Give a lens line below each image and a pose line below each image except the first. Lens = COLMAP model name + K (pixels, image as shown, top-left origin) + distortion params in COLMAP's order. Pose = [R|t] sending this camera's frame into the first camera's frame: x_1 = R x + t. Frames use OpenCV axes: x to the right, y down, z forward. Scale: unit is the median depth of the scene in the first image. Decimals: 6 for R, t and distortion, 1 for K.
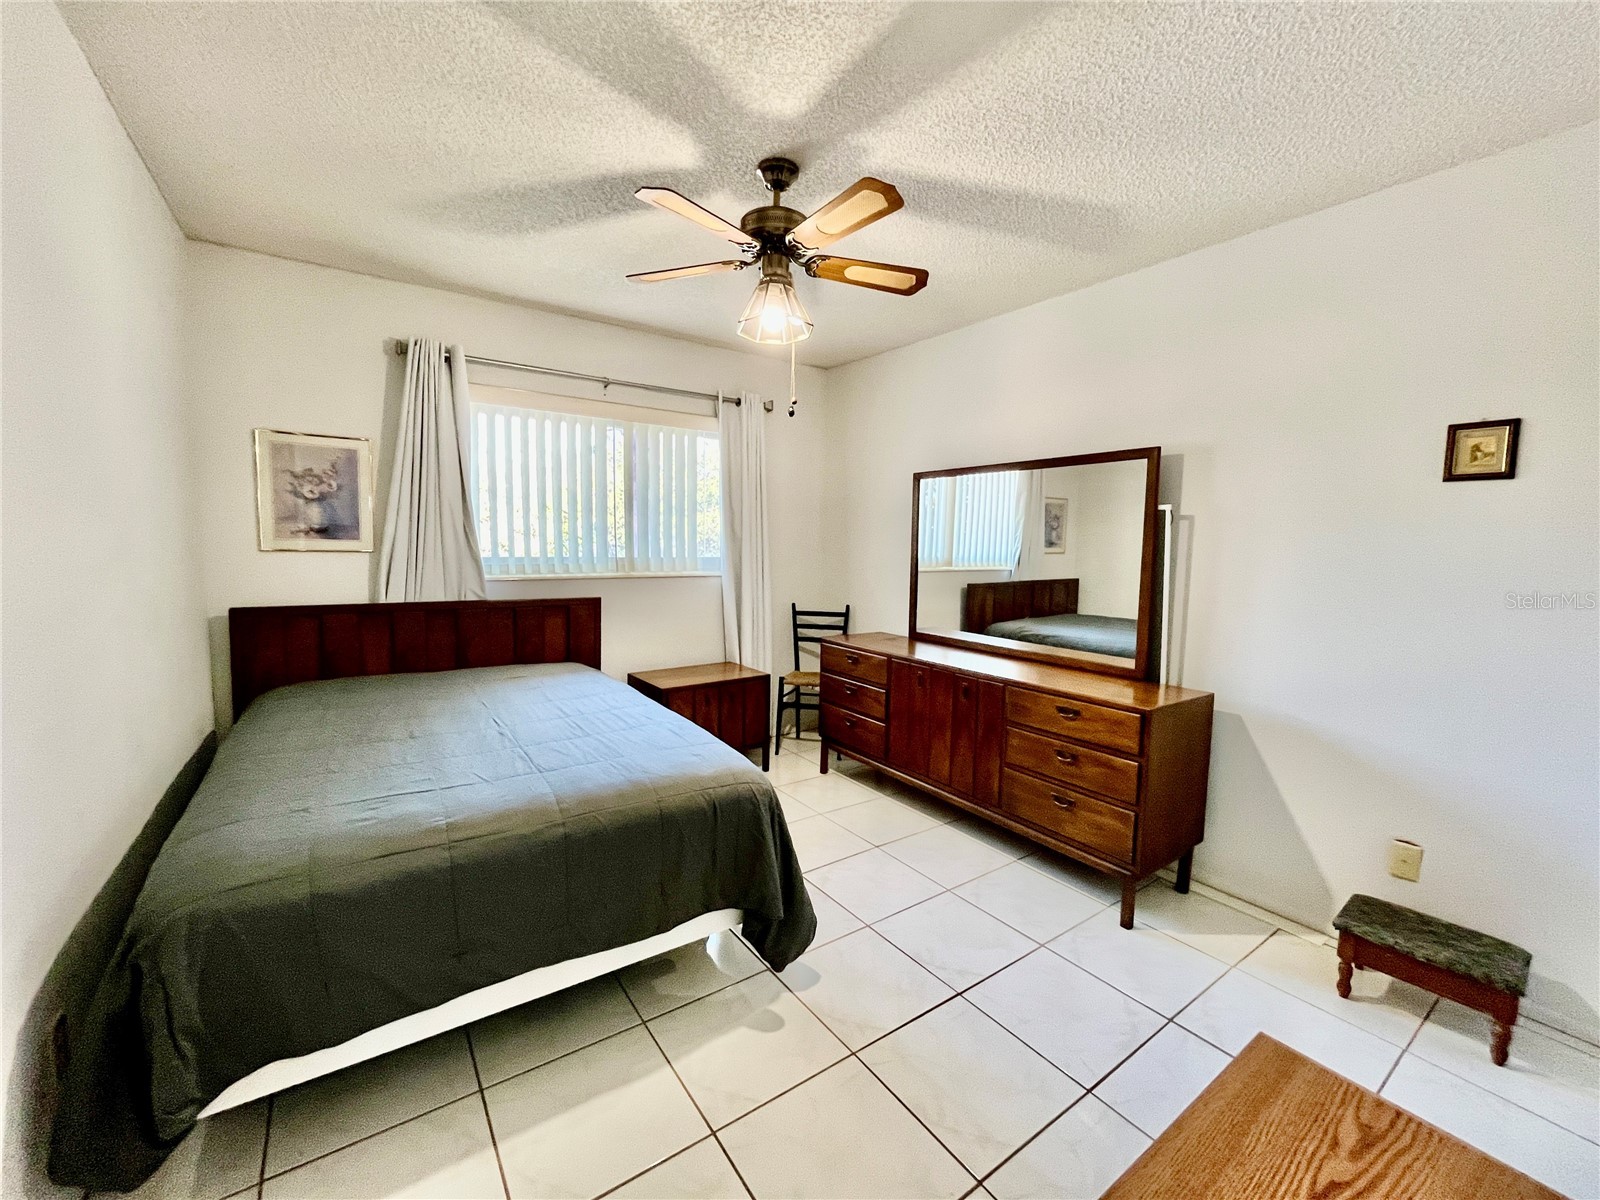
lens RADIAL K [[645.9, 0, 799.8], [0, 645.9, 597.1], [0, 0, 1]] dist [-0.004498, -0.000359]
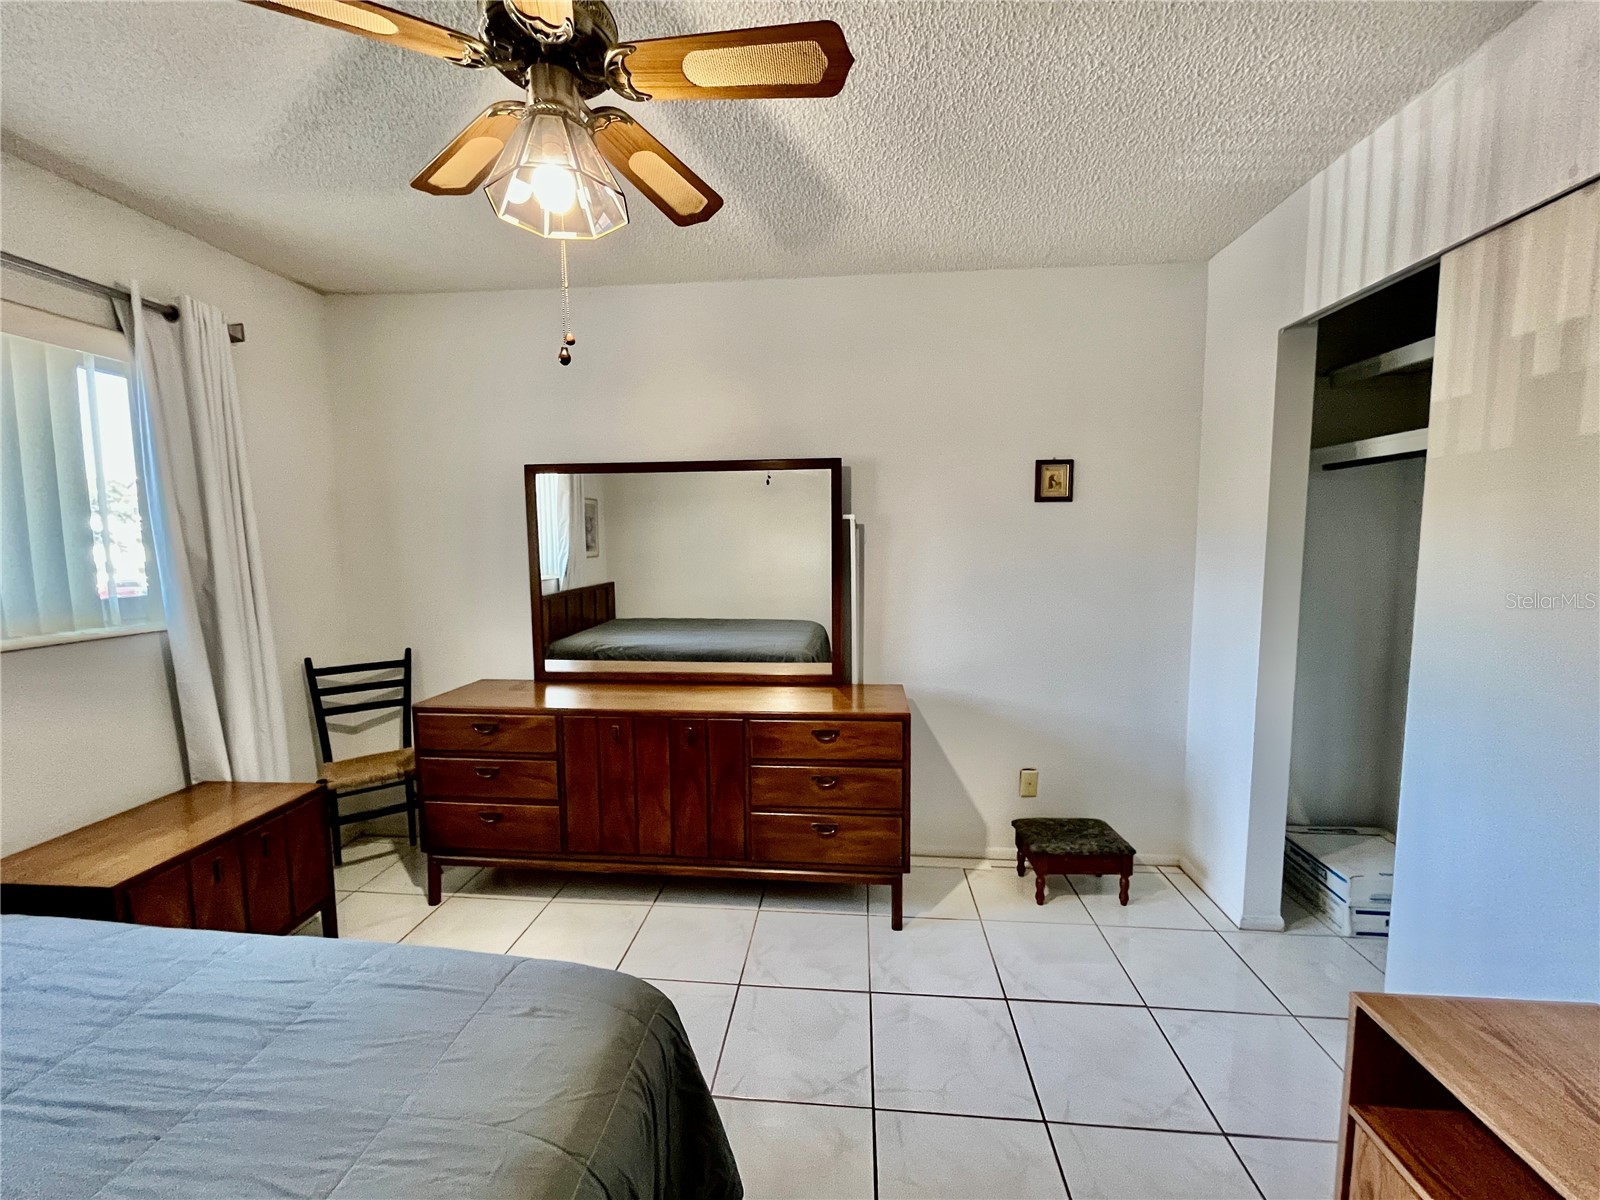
lens RADIAL K [[644.8, 0, 799.5], [0, 644.8, 597.9], [0, 0, 1]] dist [-0.002414, 0.000242]
pose [[0.647386, -0.089769, 0.756857, -0.272654], [0.084507, 0.995371, 0.045775, -0.059862], [-0.757463, 0.034326, 0.651975, 0.363977]]
